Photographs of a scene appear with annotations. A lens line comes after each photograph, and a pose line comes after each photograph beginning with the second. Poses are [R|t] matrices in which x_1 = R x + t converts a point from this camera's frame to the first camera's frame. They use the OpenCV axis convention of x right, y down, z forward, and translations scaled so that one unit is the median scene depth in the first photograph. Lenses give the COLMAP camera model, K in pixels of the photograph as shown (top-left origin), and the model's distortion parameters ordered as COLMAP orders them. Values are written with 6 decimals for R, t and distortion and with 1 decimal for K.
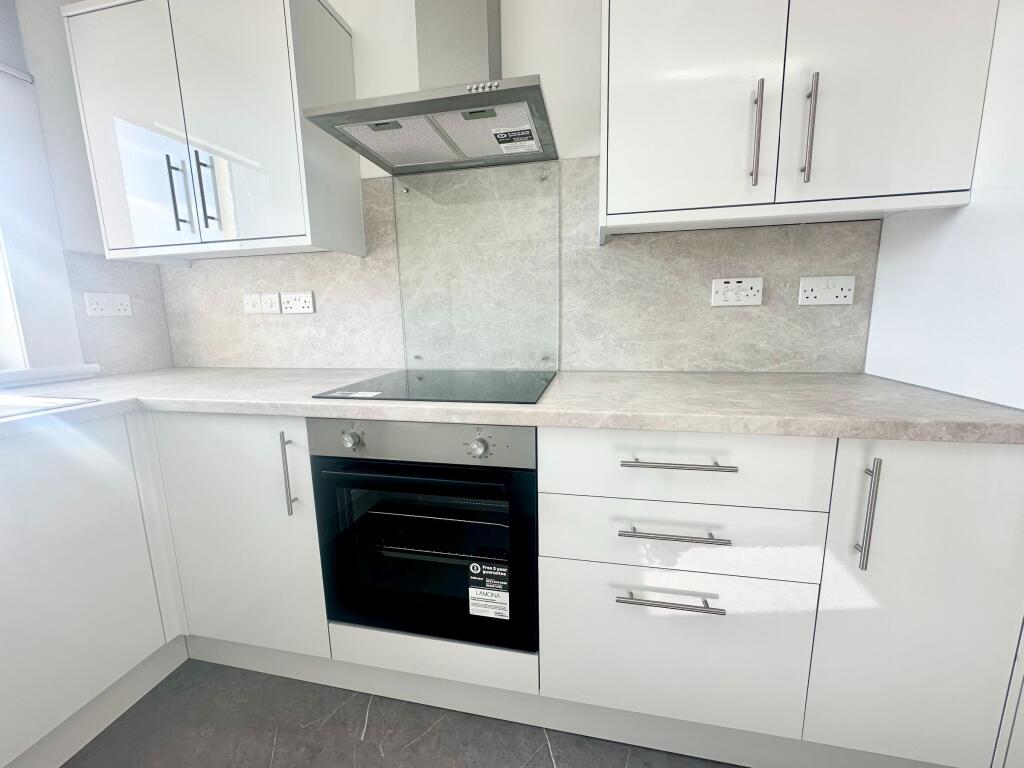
lens RADIAL K [[410.2, 0, 511.3], [0, 410.2, 383.1], [0, 0, 1]] dist [-0.003266, 0.000240]
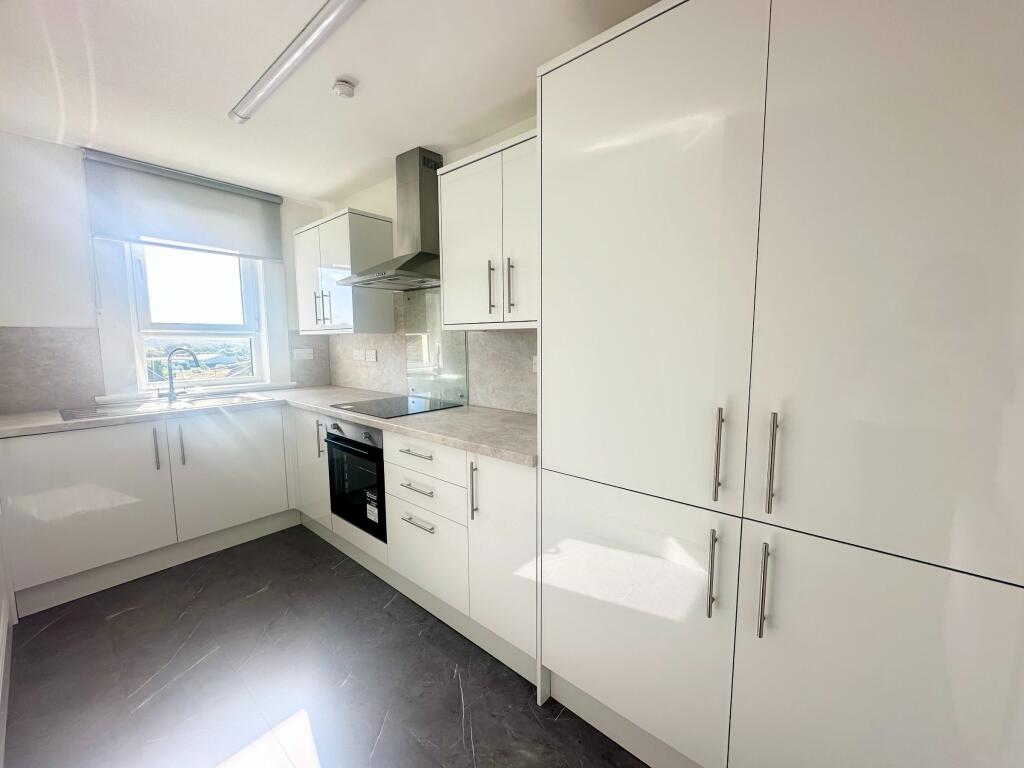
lens RADIAL K [[409.9, 0, 508.6], [0, 409.9, 384.1], [0, 0, 1]] dist [-0.002934, 0.000111]
pose [[0.874100, 0.067557, -0.481025, 1.098974], [-0.091777, 0.995414, -0.026974, -0.087122], [0.476997, 0.067725, 0.876292, -0.387834]]
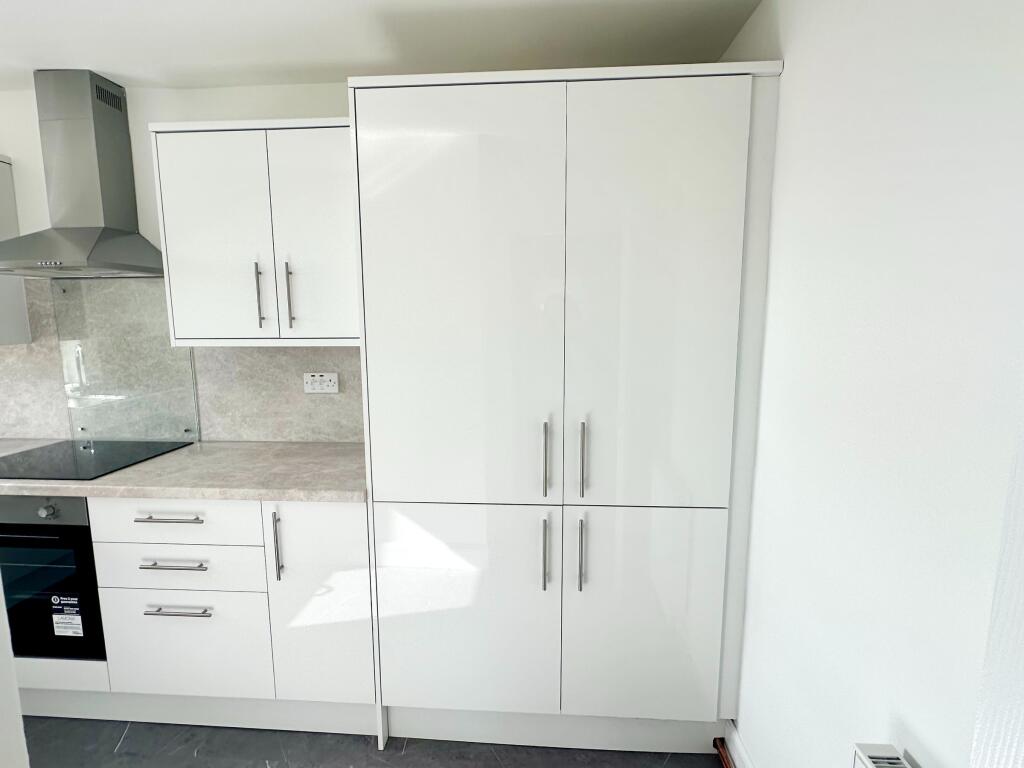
lens RADIAL K [[513.0, 0, 506.0], [0, 513.0, 390.2], [0, 0, 1]] dist [-0.000824, 0.000676]
pose [[0.990638, -0.004573, 0.136441, 0.853490], [0.008592, 0.999546, -0.028887, -0.135518], [-0.136247, 0.029789, 0.990227, -0.672712]]
